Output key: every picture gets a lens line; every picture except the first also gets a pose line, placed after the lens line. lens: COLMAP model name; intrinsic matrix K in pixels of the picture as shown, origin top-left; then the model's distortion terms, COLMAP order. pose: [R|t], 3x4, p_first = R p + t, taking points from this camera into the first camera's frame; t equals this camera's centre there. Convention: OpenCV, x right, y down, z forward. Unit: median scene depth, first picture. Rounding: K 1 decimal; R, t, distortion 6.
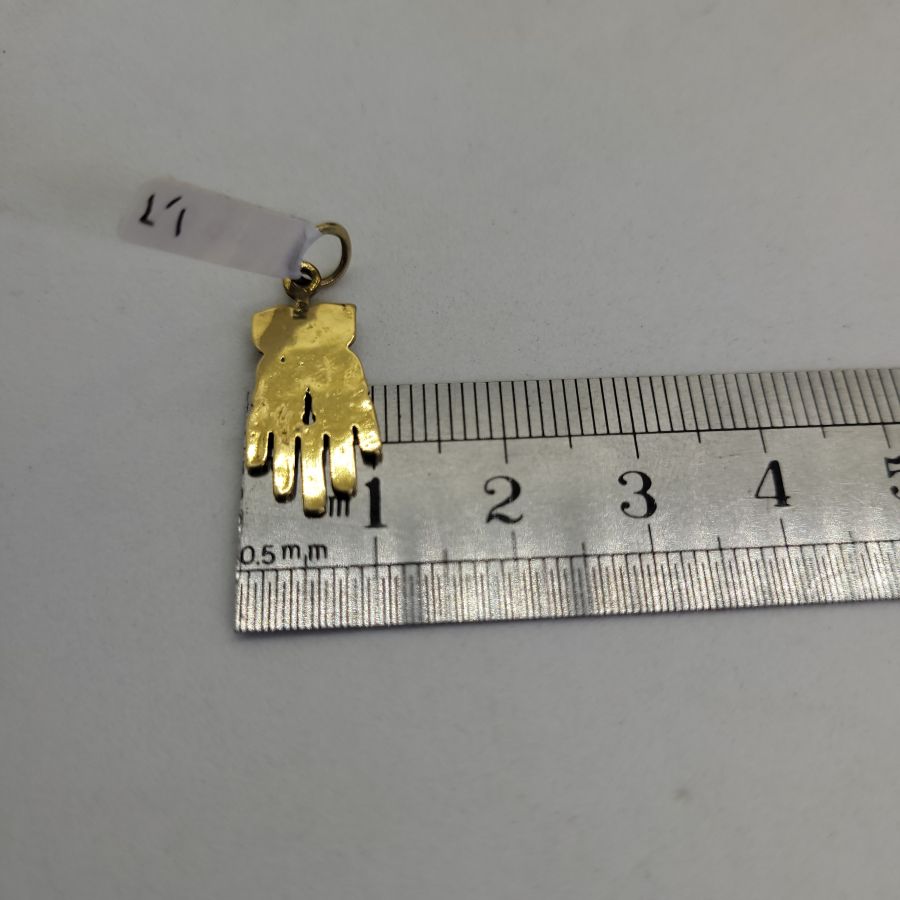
lens RADIAL K [[659.9, 0, 450.0], [0, 659.9, 450.0], [0, 0, 1]] dist [-0.007542, 0.007180]
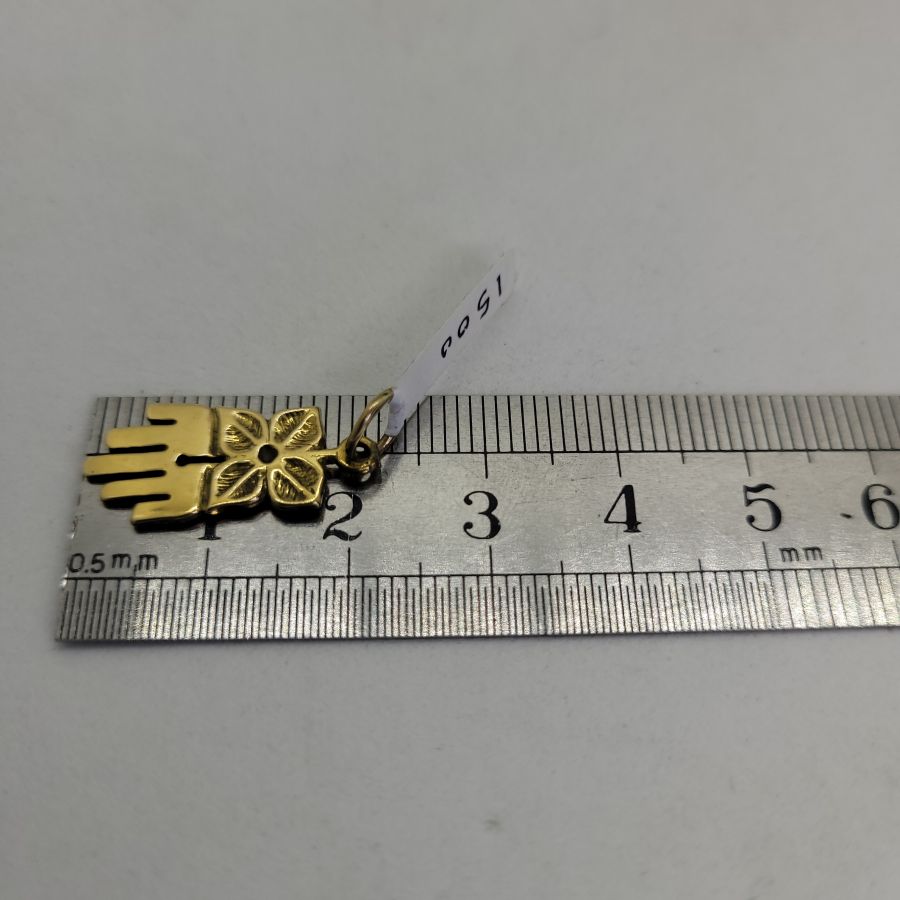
lens RADIAL K [[659.9, 0, 450.0], [0, 659.9, 450.0], [0, 0, 1]] dist [-0.007542, 0.007180]
pose [[0.999360, 0.032574, -0.014765, 0.241476], [-0.032842, 0.999293, -0.018300, -0.009526], [0.014159, 0.018773, 0.999724, 0.014343]]
